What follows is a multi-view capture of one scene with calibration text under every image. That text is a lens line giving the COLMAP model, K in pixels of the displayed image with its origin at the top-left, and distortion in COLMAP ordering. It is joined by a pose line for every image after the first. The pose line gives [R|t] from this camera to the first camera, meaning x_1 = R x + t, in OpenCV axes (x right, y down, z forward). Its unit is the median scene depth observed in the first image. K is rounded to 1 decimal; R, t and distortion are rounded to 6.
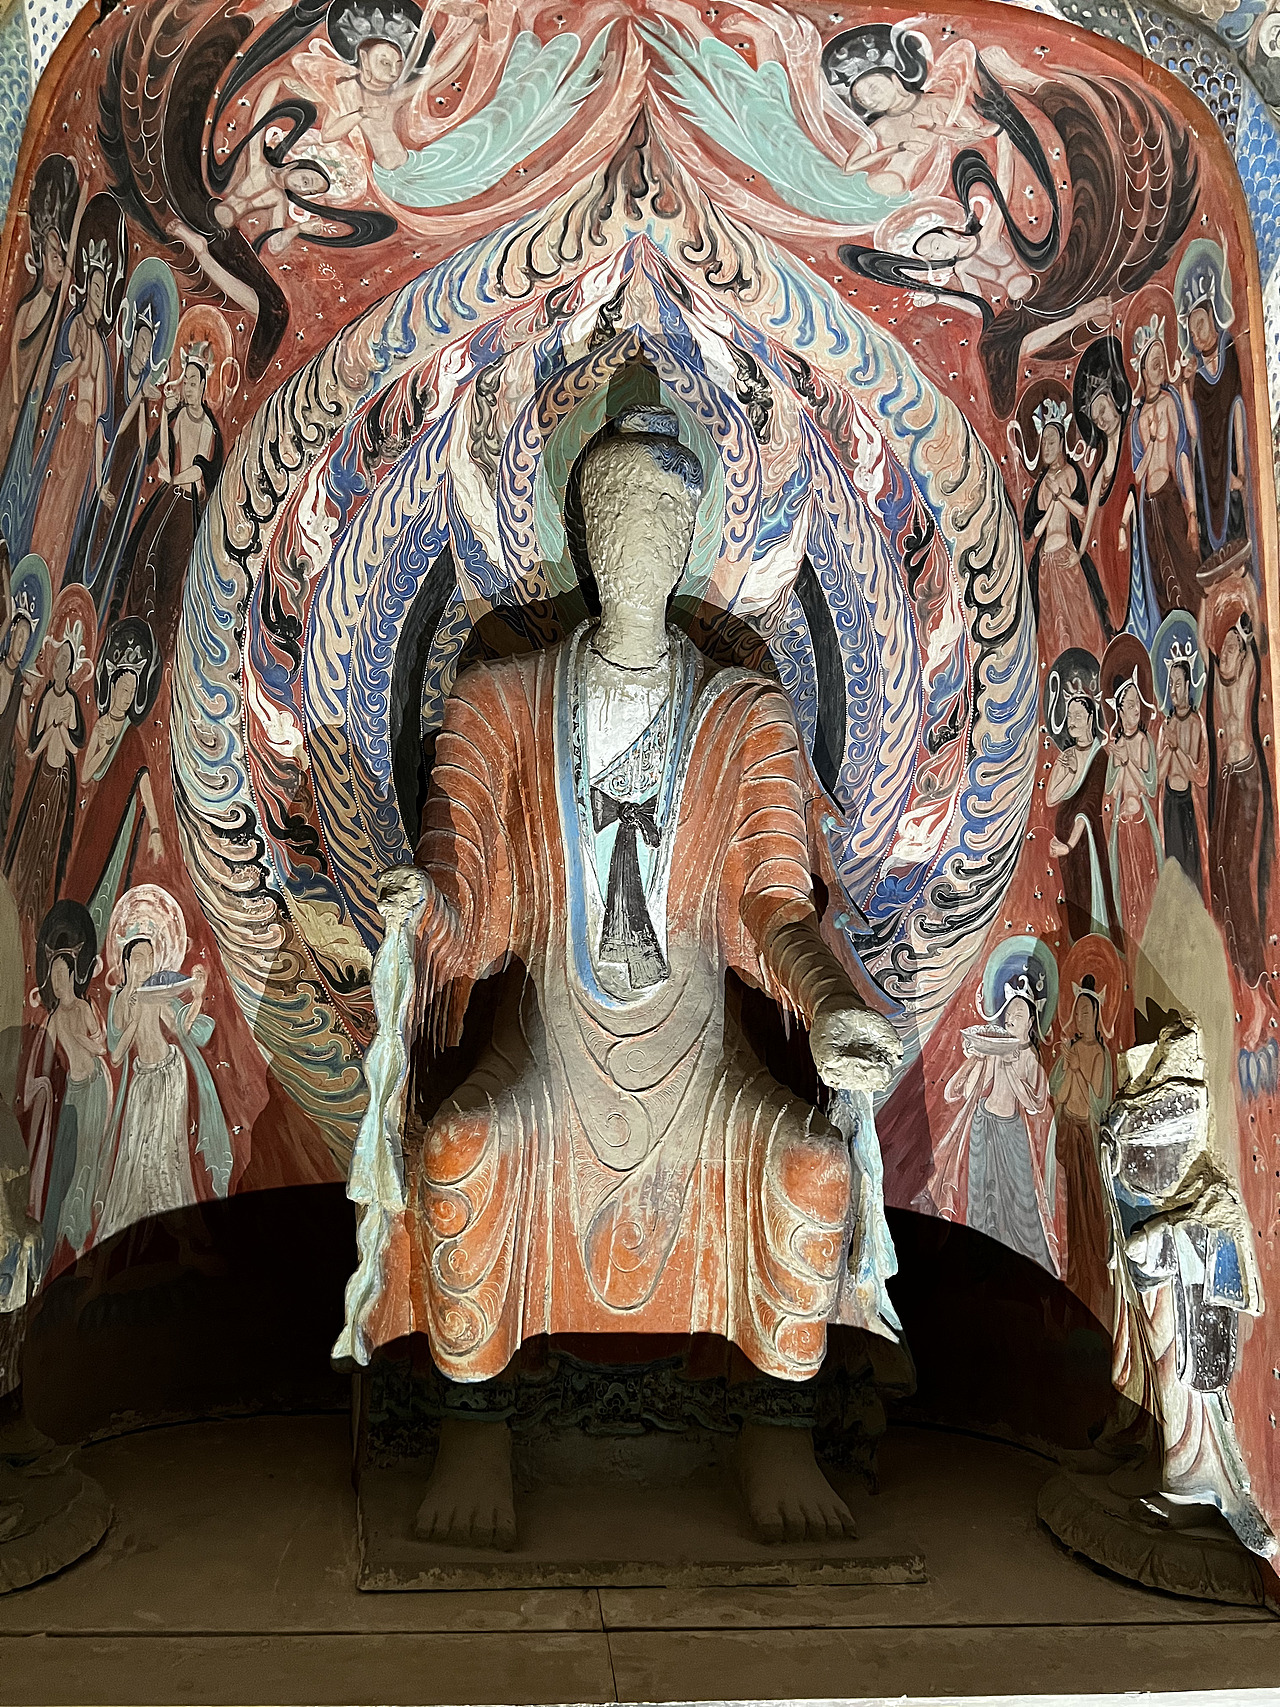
lens RADIAL K [[1218.0, 0, 640.0], [0, 1218.0, 853.5], [0, 0, 1]] dist [0.083700, -0.114014]
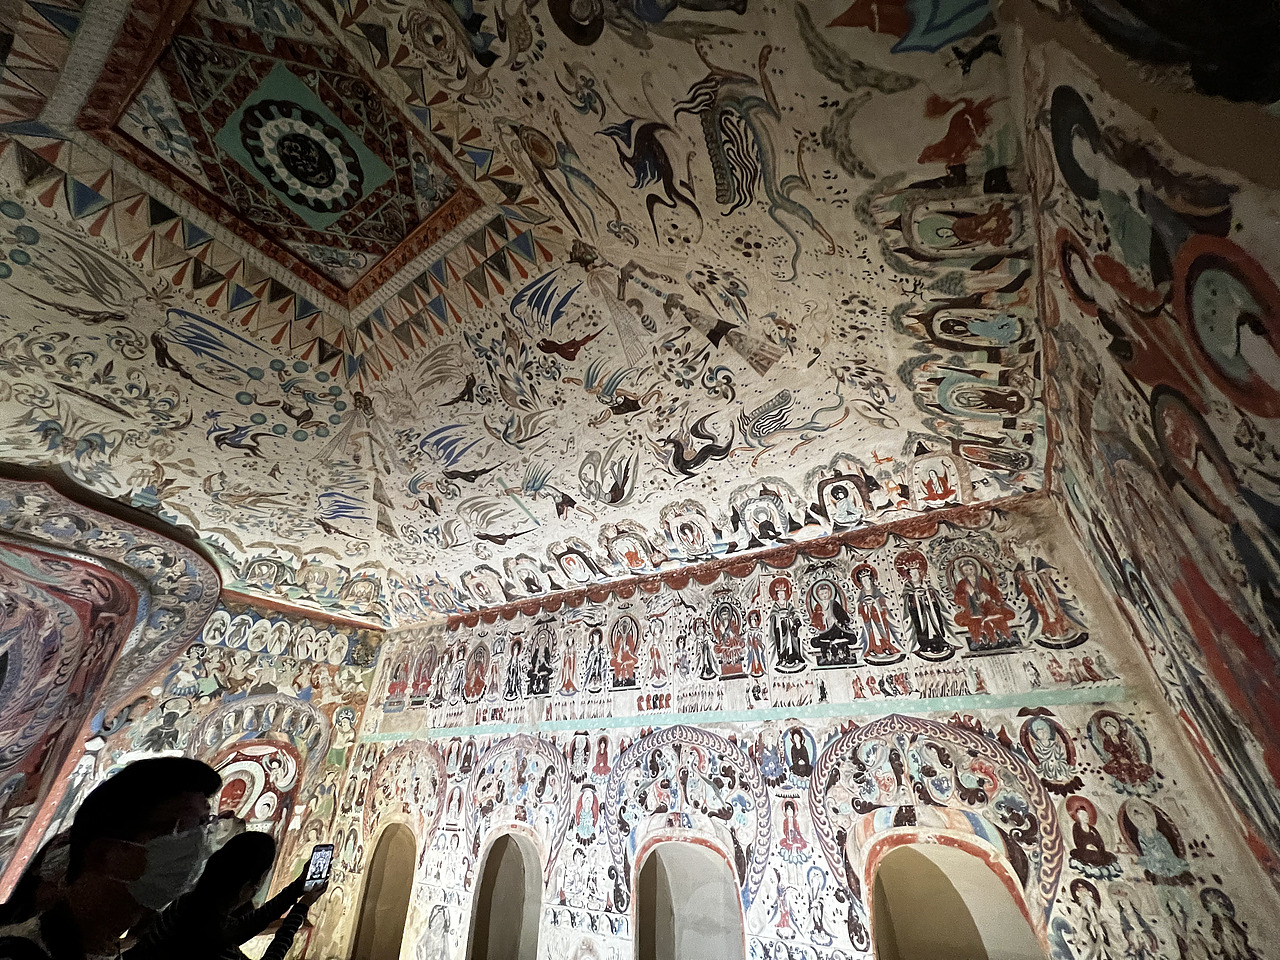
lens RADIAL K [[507.4, 0, 634.9], [0, 507.4, 475.6], [0, 0, 1]] dist [-0.001078, 0.000024]
pose [[0.673976, 0.383104, 0.631655, 0.255998], [-0.090447, 0.891387, -0.444127, -0.219170], [-0.733196, 0.242200, 0.635424, -1.521193]]
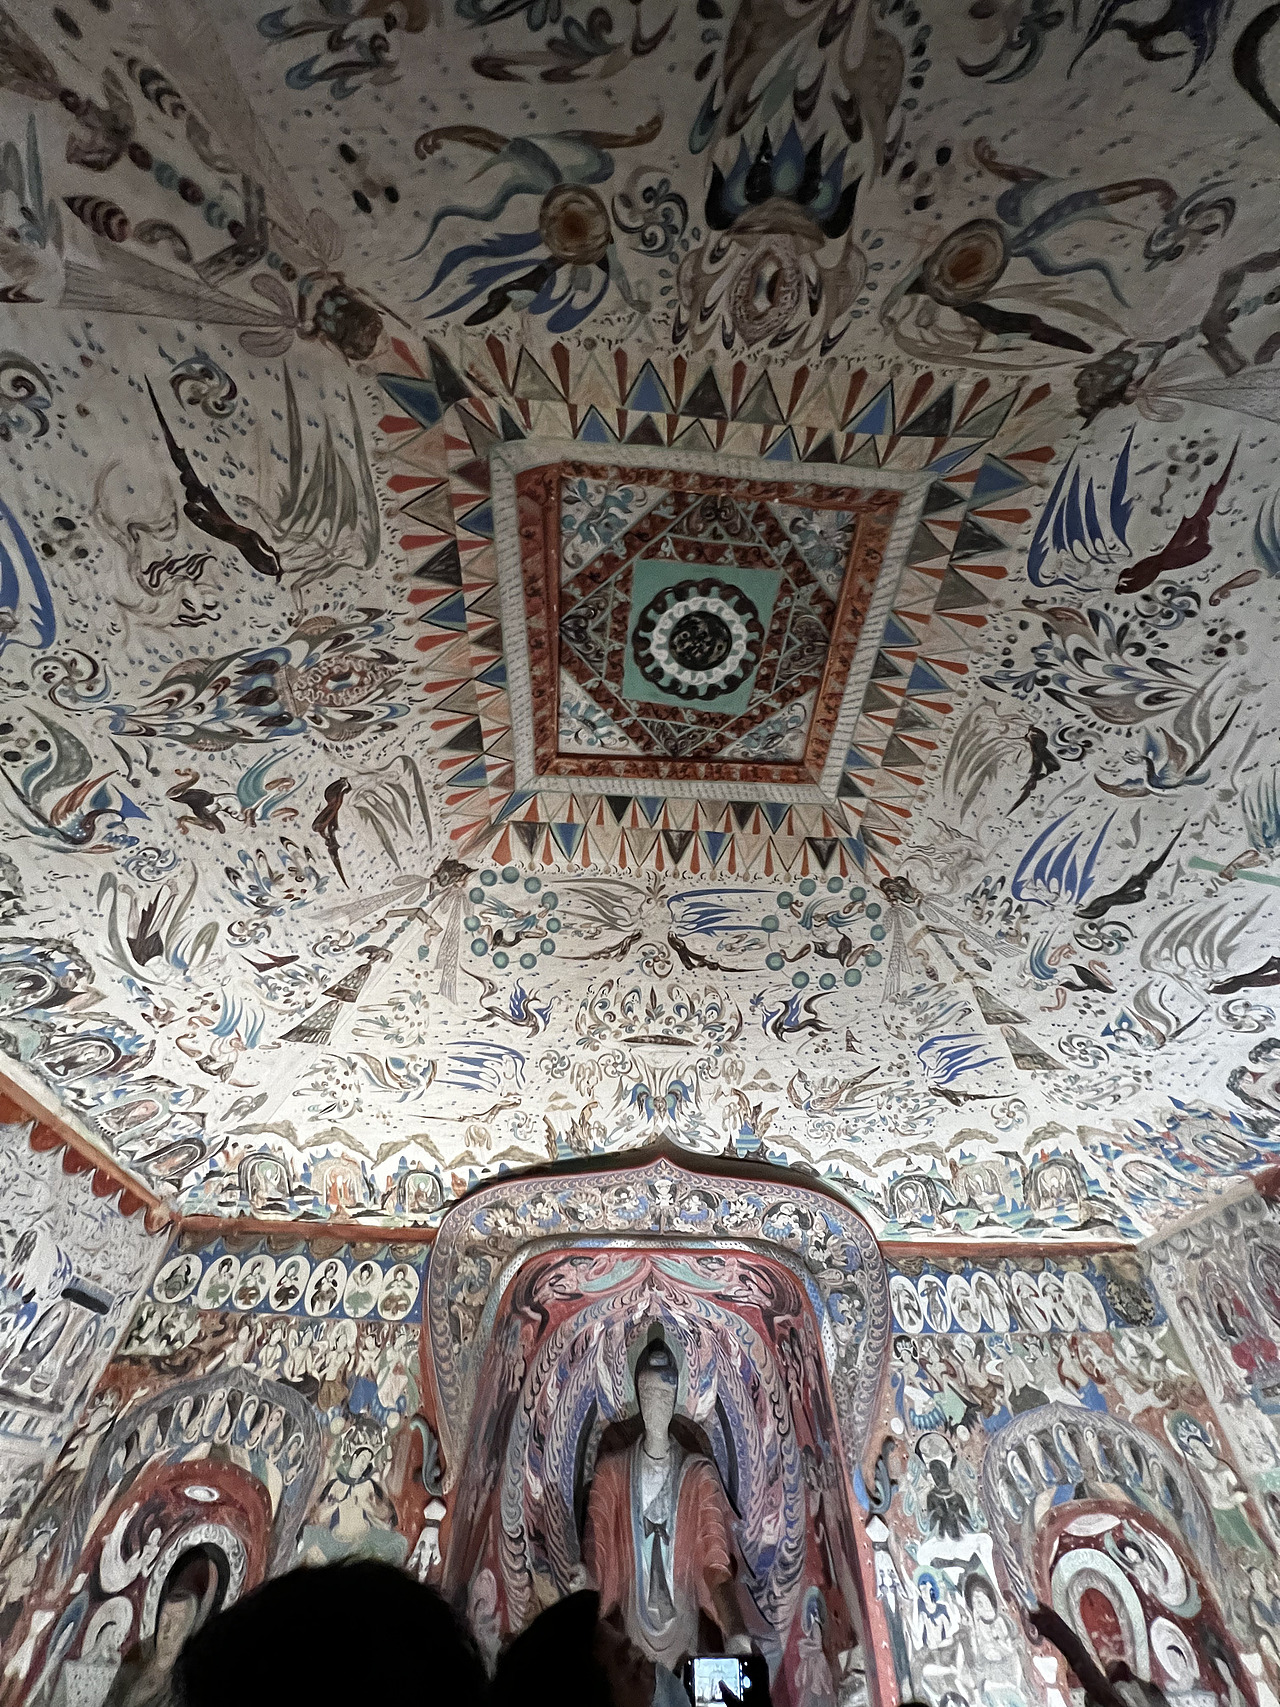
lens RADIAL K [[676.7, 0, 645.9], [0, 676.7, 848.4], [0, 0, 1]] dist [-0.001078, 0.000024]
pose [[0.996549, -0.071395, -0.042343, 0.133912], [0.026678, 0.758528, -0.651095, -0.196630], [0.078603, 0.647718, 0.757814, -1.125856]]
